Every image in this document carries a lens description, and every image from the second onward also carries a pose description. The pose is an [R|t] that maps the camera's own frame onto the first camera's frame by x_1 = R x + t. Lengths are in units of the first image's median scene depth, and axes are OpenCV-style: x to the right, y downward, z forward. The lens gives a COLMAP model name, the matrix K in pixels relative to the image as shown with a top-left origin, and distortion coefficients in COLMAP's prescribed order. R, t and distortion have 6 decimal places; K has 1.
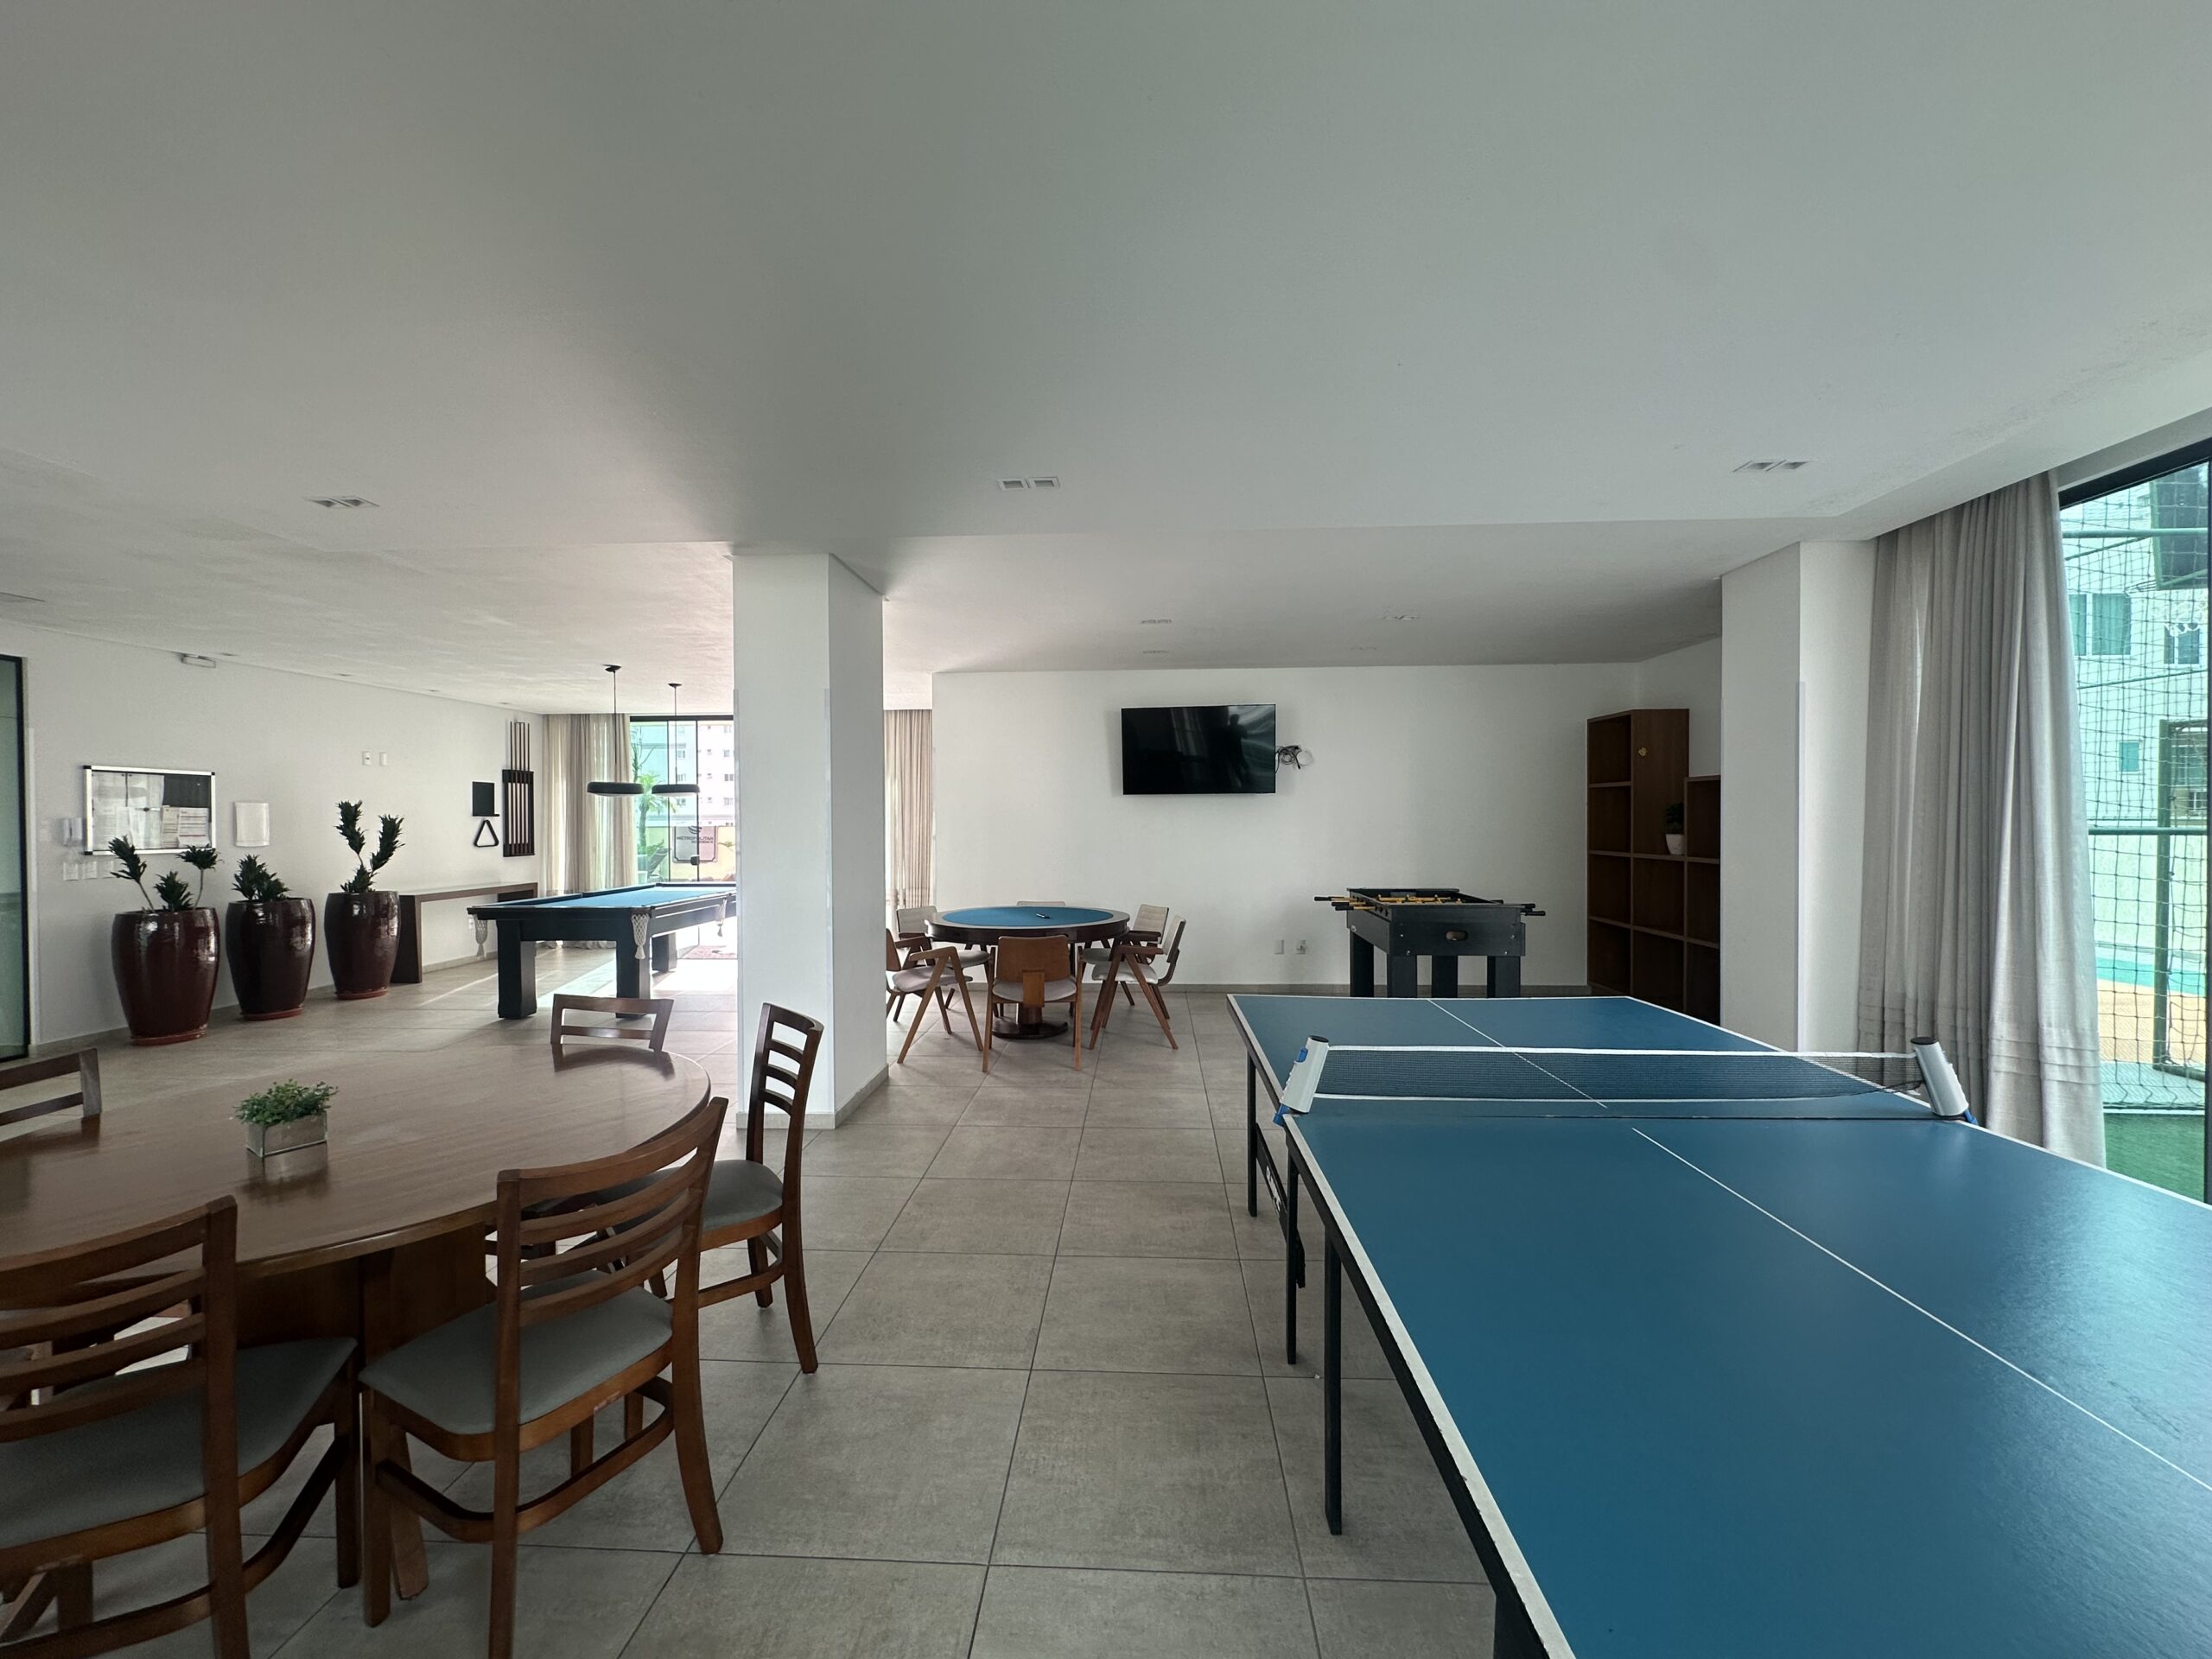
lens RADIAL K [[882.0, 0, 1115.7], [0, 882.0, 816.3], [0, 0, 1]] dist [-0.001397, -0.000262]
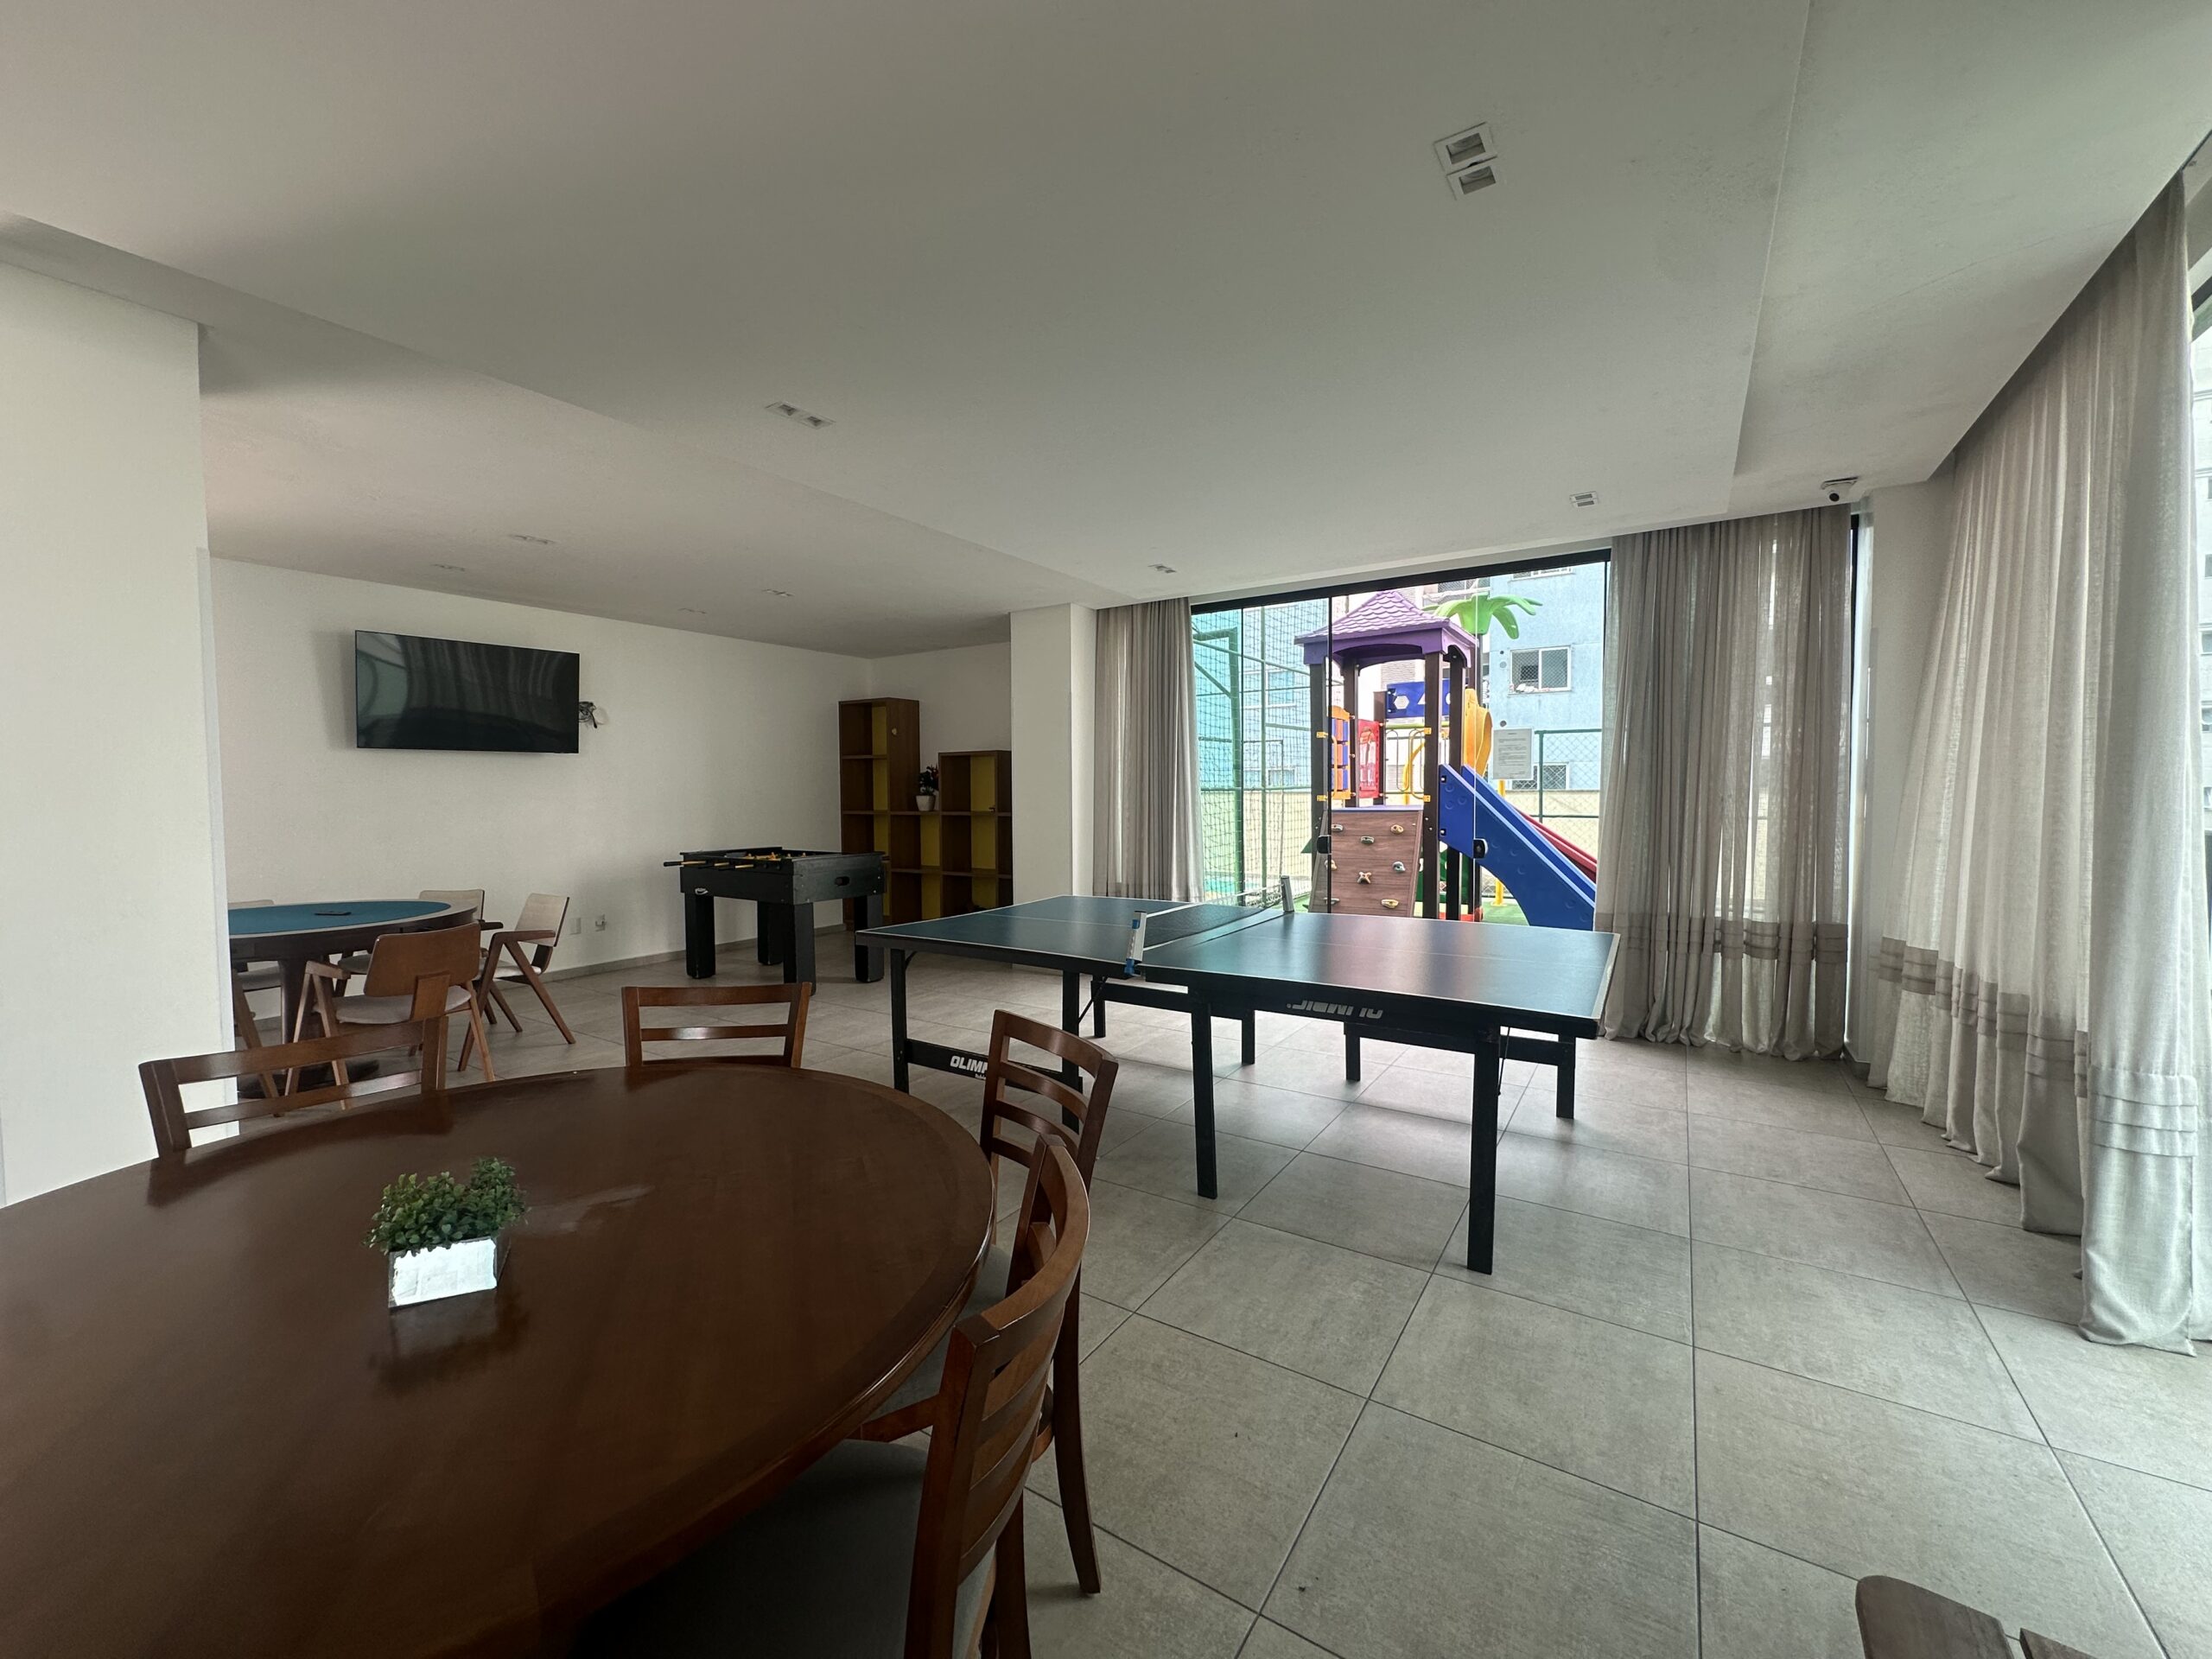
lens RADIAL K [[882.0, 0, 1115.7], [0, 882.0, 816.3], [0, 0, 1]] dist [-0.001397, -0.000262]
pose [[0.513916, -0.018107, 0.857649, -0.455891], [-0.002753, 0.999737, 0.022756, 0.023808], [-0.857836, -0.014055, 0.513732, 0.114549]]
